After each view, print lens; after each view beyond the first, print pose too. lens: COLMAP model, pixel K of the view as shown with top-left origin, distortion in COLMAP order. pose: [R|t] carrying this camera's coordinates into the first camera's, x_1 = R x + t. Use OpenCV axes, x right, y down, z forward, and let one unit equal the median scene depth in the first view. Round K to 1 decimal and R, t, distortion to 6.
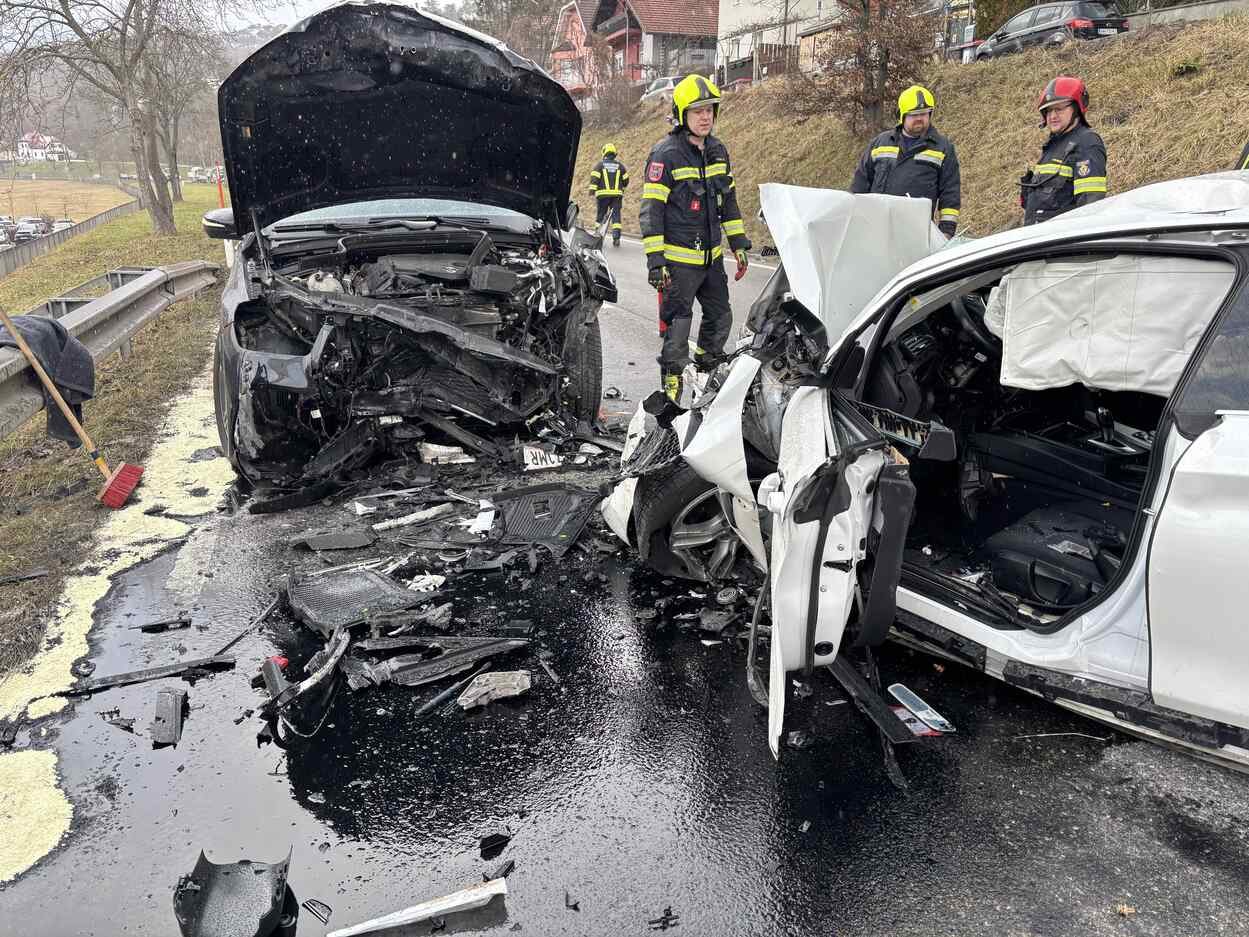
lens RADIAL K [[1014.6, 0, 592.4], [0, 1014.6, 471.0], [0, 0, 1]] dist [0.029732, 0.003897]
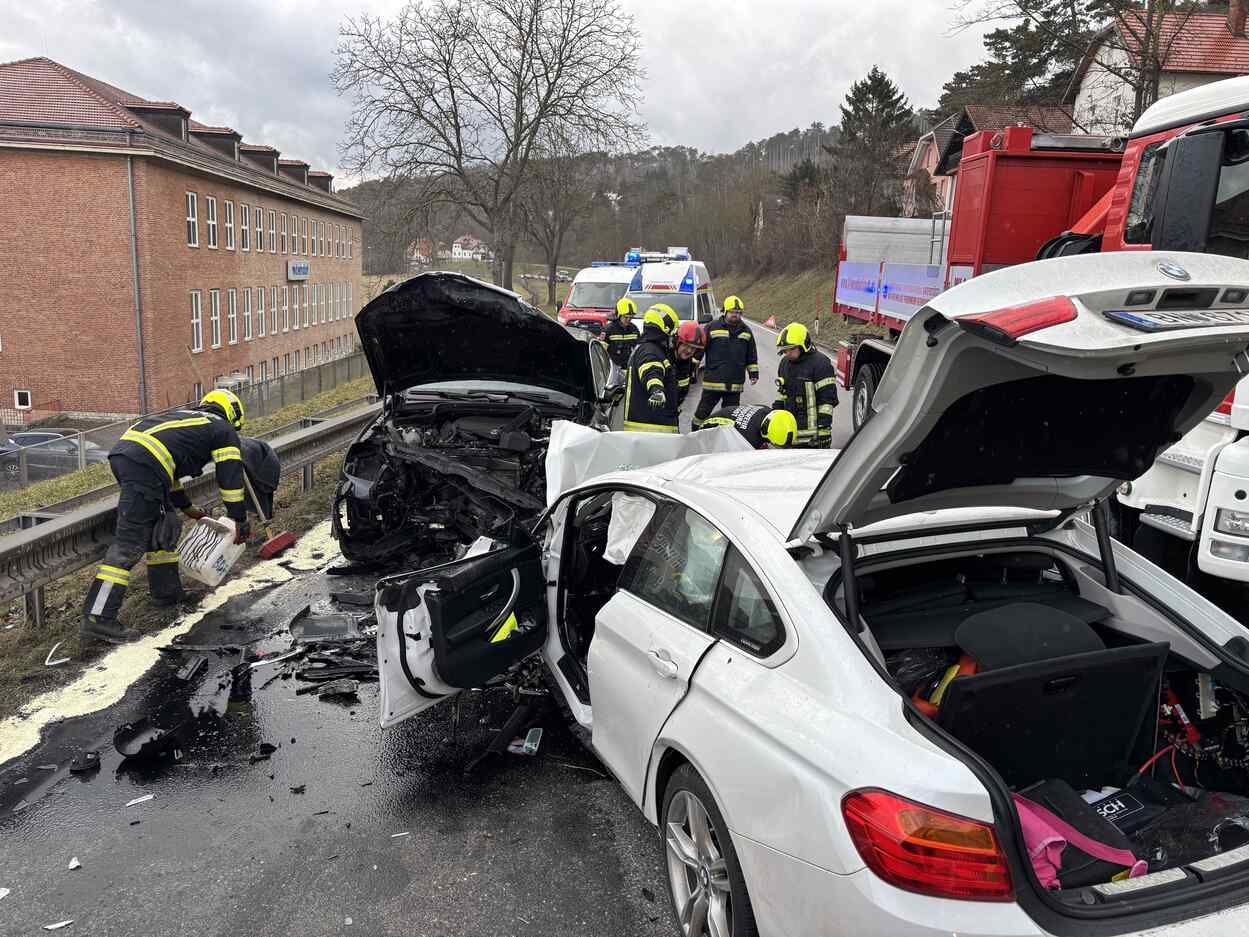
lens RADIAL K [[1000.8, 0, 619.7], [0, 1000.8, 498.7], [0, 0, 1]] dist [0.012060, -0.003037]
pose [[0.939207, 0.116317, -0.323050, 0.555157], [-0.136138, 0.989907, -0.039369, -0.070227], [0.315210, 0.080955, 0.945563, -0.357175]]
